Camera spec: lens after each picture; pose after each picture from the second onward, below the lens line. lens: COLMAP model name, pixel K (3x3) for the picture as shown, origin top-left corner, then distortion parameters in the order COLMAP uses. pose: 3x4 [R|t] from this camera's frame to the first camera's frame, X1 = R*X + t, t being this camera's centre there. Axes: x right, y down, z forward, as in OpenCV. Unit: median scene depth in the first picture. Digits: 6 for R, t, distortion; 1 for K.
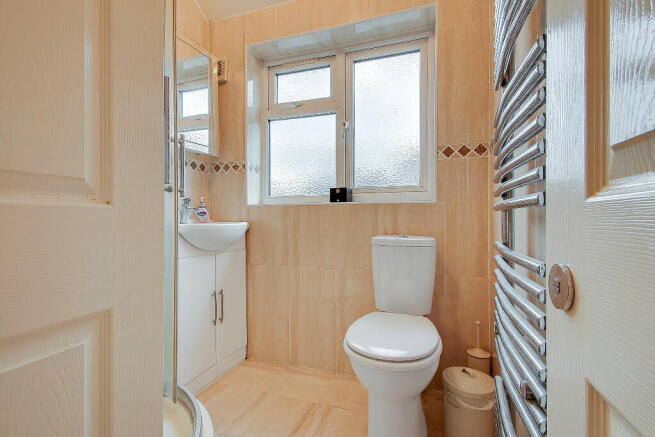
lens RADIAL K [[309.5, 0, 332.6], [0, 309.5, 216.0], [0, 0, 1]] dist [0.026169, -0.006640]
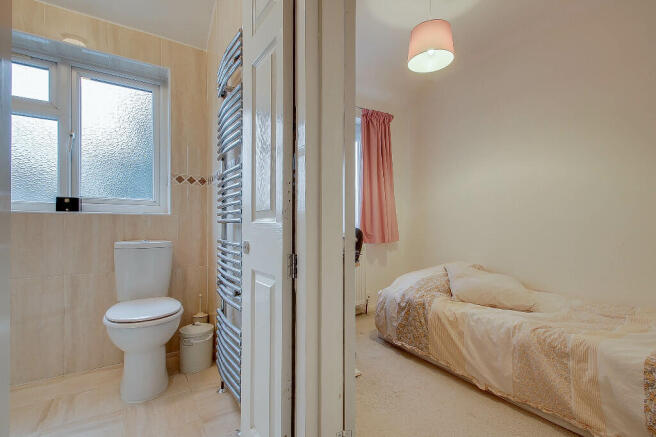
lens RADIAL K [[310.0, 0, 327.6], [0, 310.0, 222.7], [0, 0, 1]] dist [0.026169, -0.006640]
pose [[0.632797, 0.010316, 0.774249, -0.292905], [-0.006548, 0.999947, -0.007972, -0.004648], [-0.774290, -0.000025, 0.632831, -0.402937]]
